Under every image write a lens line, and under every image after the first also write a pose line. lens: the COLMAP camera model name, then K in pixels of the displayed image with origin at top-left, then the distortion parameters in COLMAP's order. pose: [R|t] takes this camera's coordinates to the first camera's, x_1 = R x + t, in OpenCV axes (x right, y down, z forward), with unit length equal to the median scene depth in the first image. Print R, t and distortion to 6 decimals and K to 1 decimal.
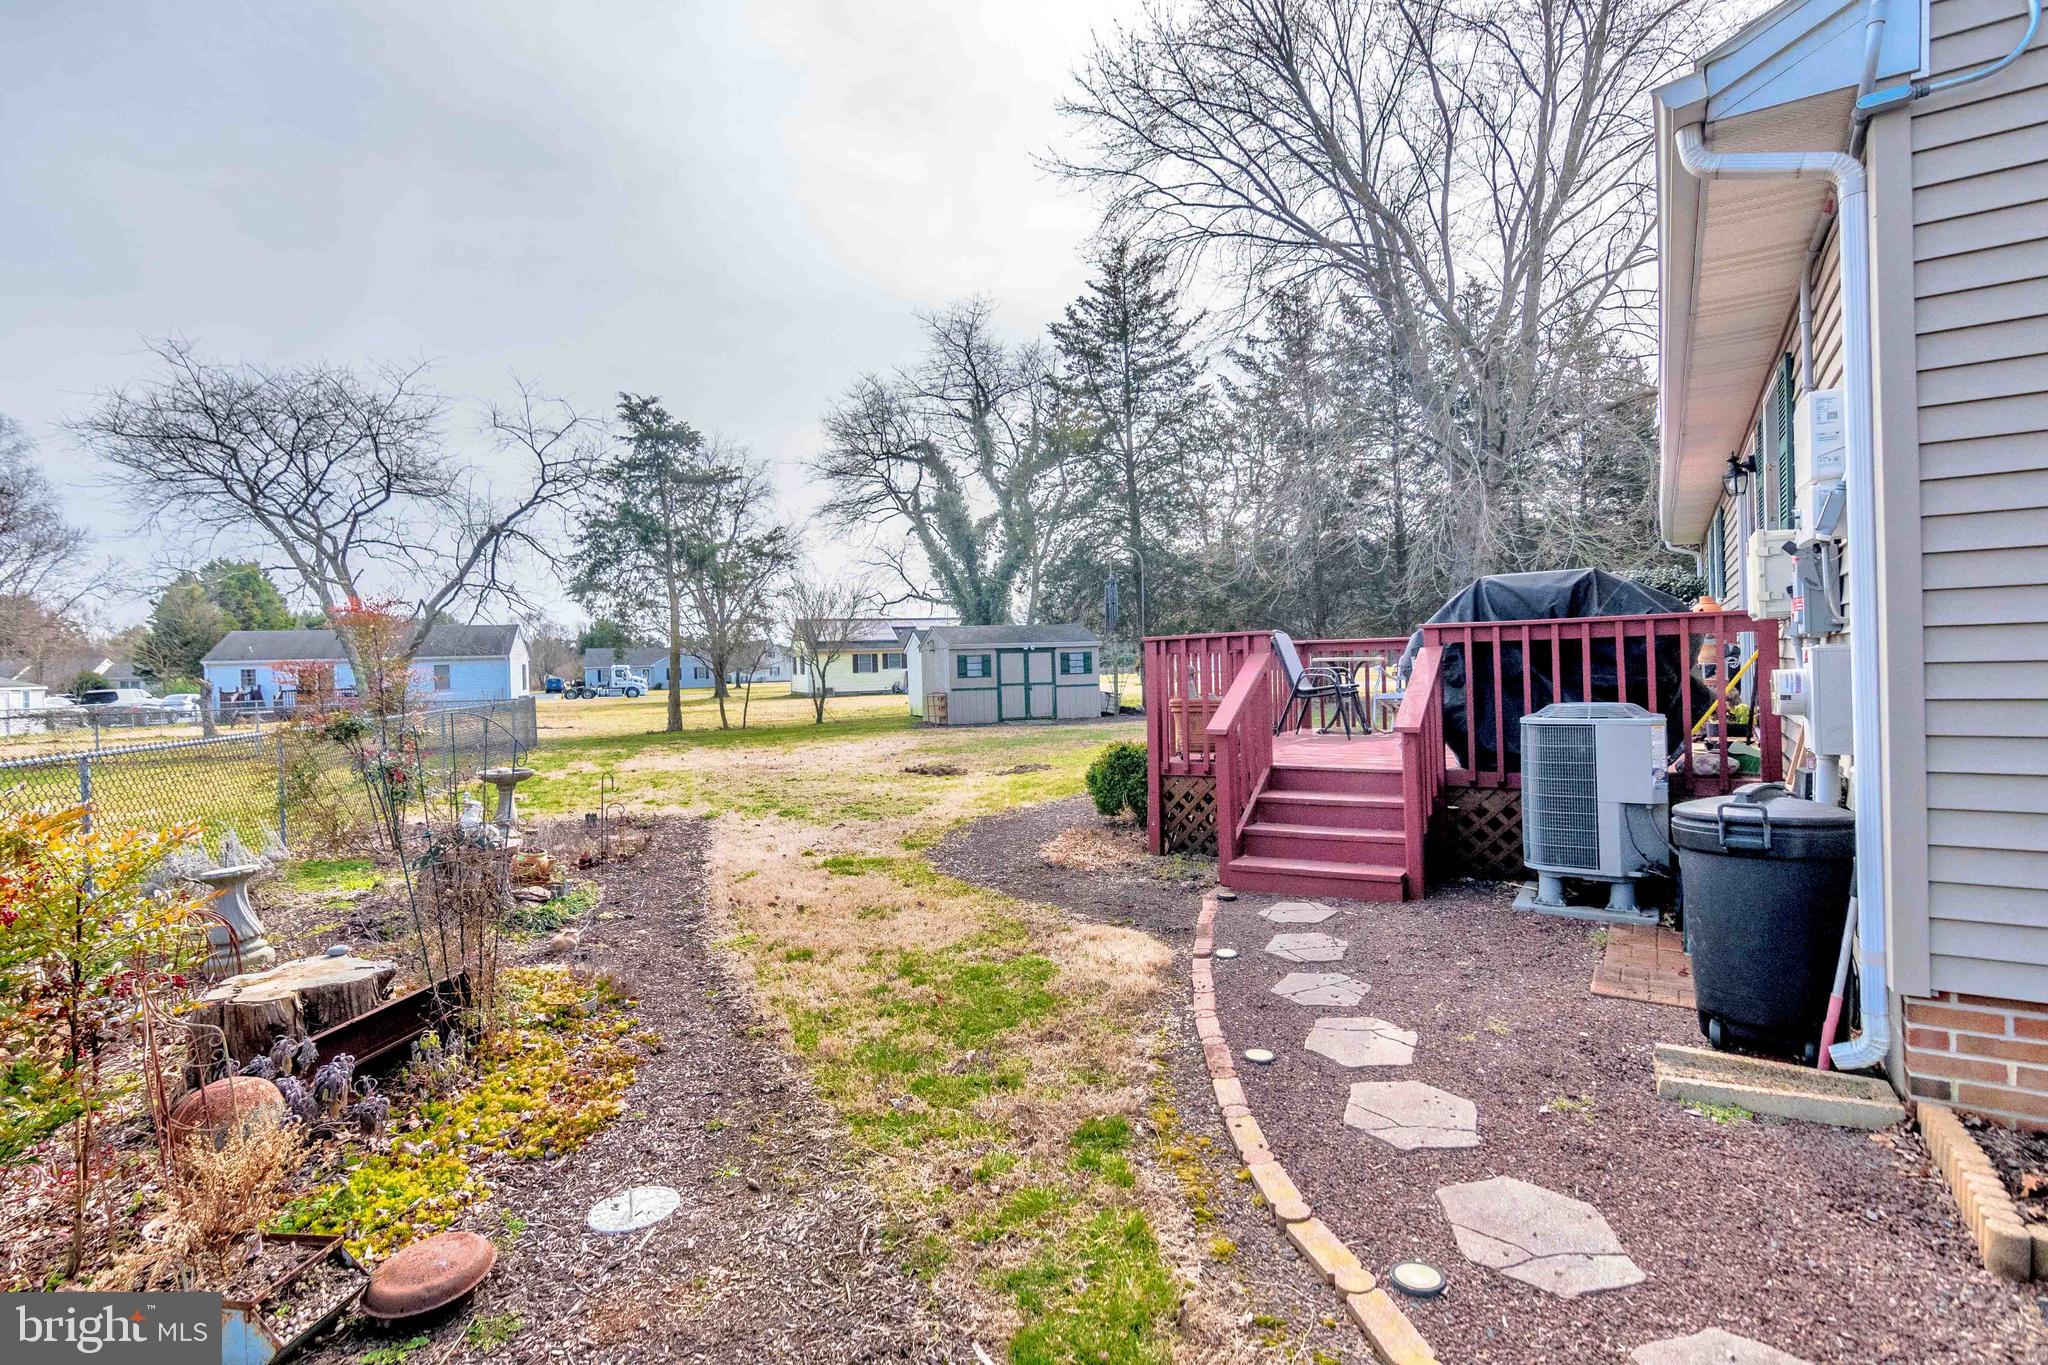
lens RADIAL K [[989.6, 0, 1015.0], [0, 989.6, 673.8], [0, 0, 1]] dist [-0.001493, 0.005624]
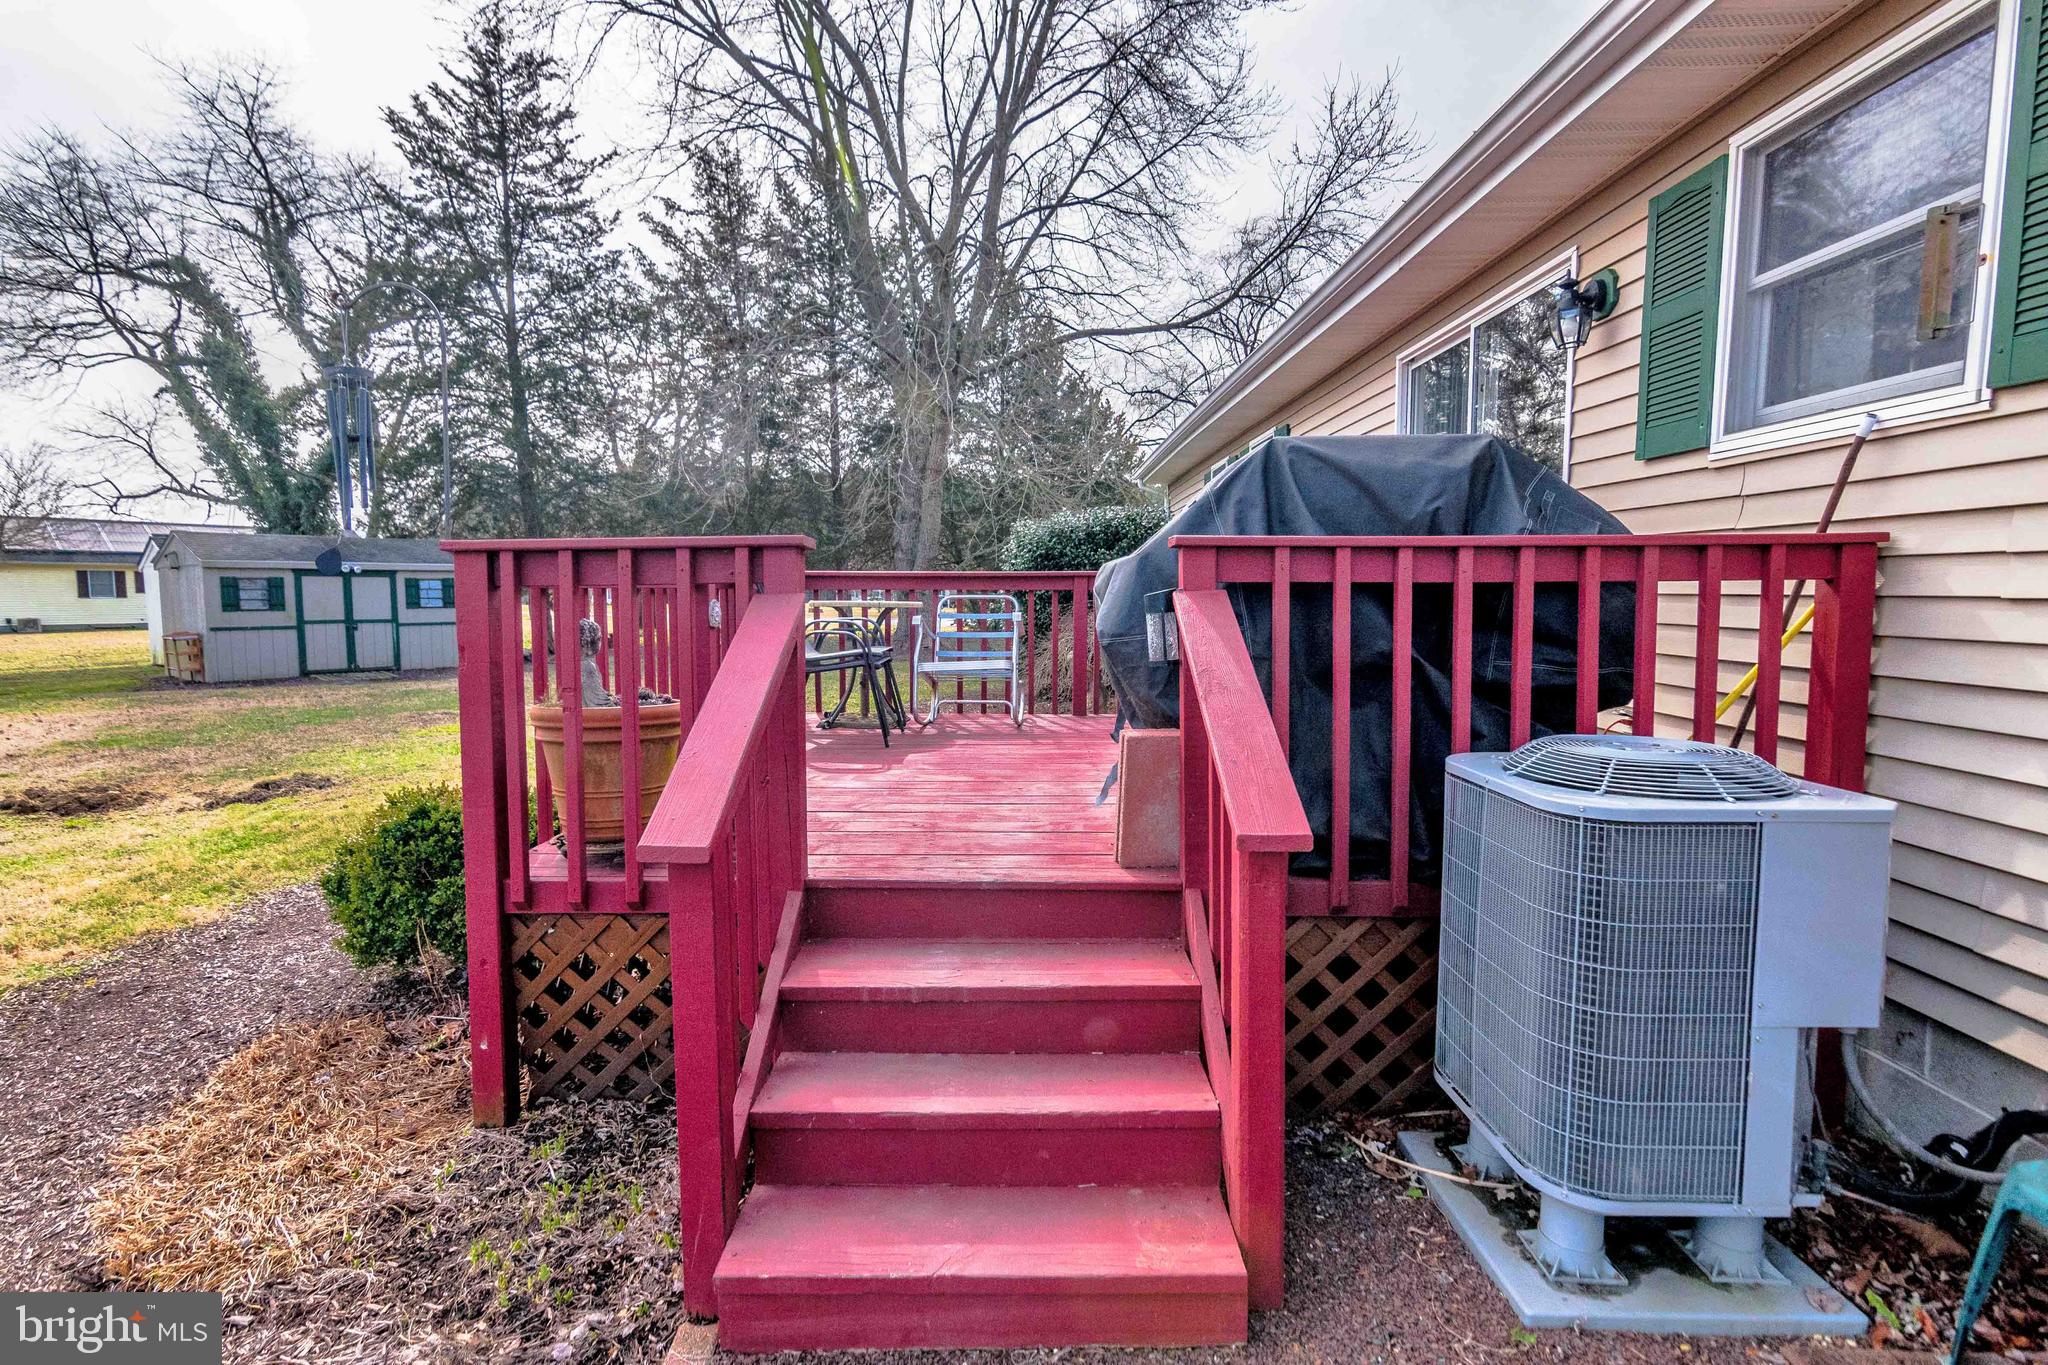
lens RADIAL K [[989.6, 0, 981.8], [0, 989.6, 656.4], [0, 0, 1]] dist [-0.001493, 0.005624]
pose [[0.854519, -0.010183, 0.519321, 0.026769], [-0.016025, 0.998815, 0.045954, -0.003628], [-0.519173, -0.047591, 0.853343, 0.146310]]
